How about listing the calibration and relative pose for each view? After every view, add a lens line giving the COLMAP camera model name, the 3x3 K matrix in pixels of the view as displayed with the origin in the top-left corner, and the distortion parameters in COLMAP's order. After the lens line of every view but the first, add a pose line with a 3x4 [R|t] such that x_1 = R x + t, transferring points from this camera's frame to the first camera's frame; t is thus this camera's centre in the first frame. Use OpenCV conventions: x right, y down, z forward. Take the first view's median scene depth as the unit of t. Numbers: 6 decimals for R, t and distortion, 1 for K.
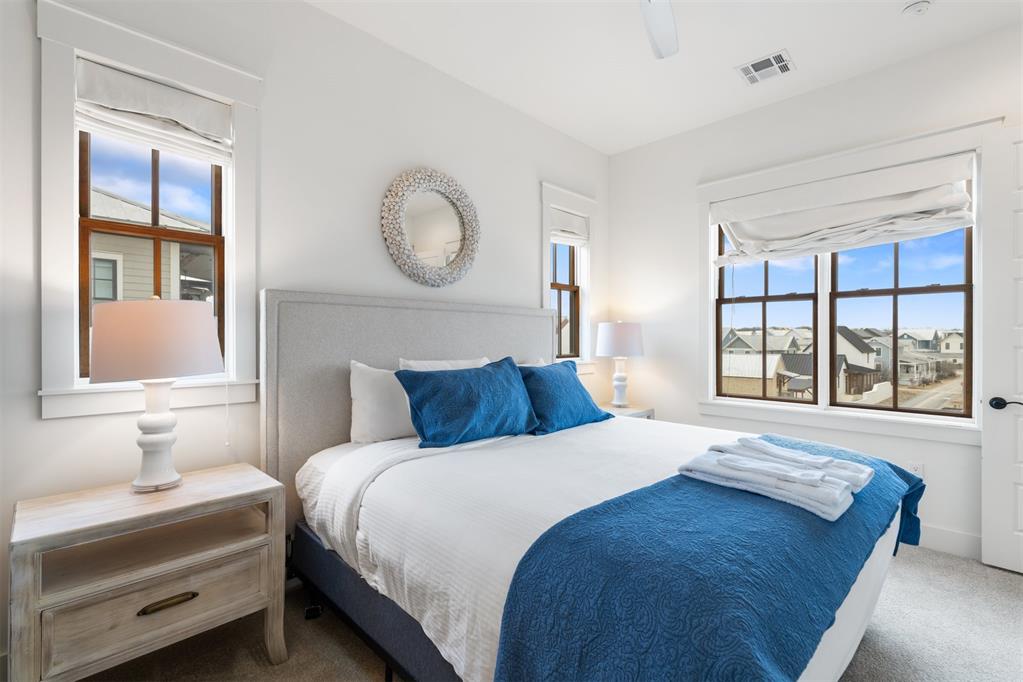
lens RADIAL K [[456.1, 0, 507.9], [0, 456.1, 340.4], [0, 0, 1]] dist [-0.009965, 0.003435]
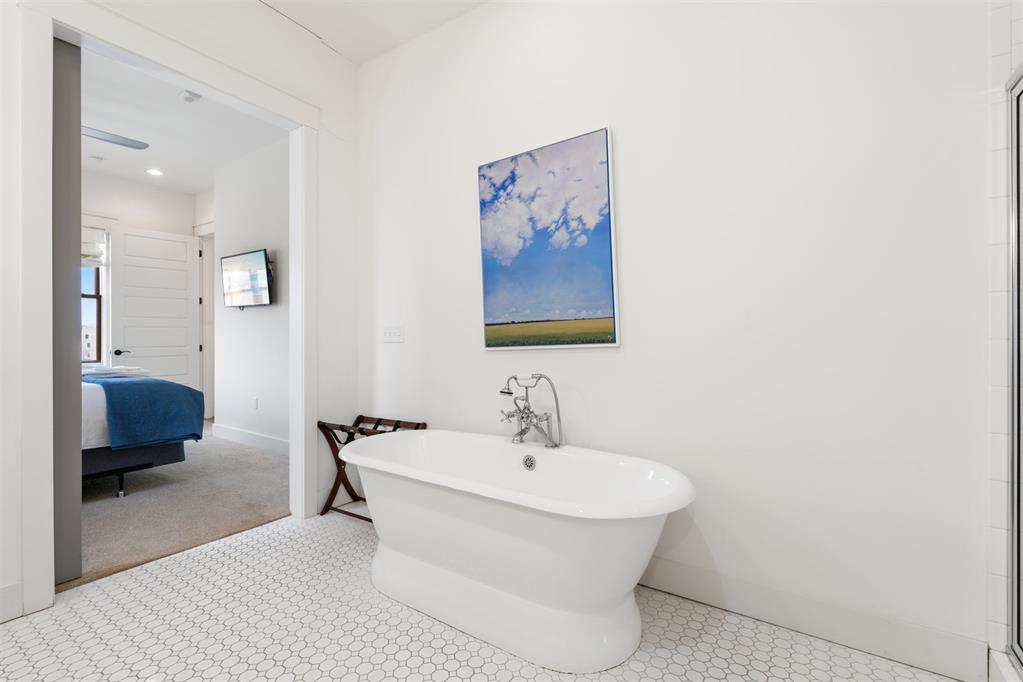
lens RADIAL K [[456.1, 0, 516.0], [0, 456.1, 338.6], [0, 0, 1]] dist [-0.009965, 0.003435]
pose [[-0.219942, -0.003830, 0.975505, -1.298510], [0.000150, 0.999992, 0.003960, 0.057184], [-0.975513, 0.001017, -0.219940, -0.335859]]
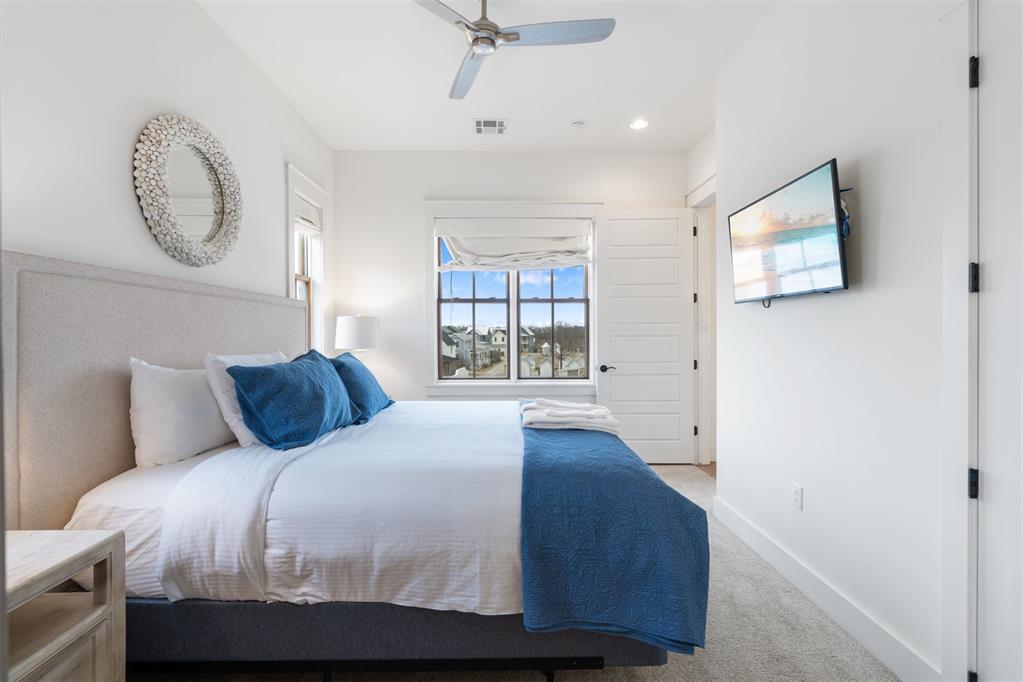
lens RADIAL K [[456.1, 0, 503.2], [0, 456.1, 337.6], [0, 0, 1]] dist [-0.009965, 0.003435]
pose [[0.703337, -0.007151, 0.710820, -0.380328], [0.005167, 0.999974, 0.004947, 0.008765], [-0.710837, 0.000194, 0.703356, 0.044973]]
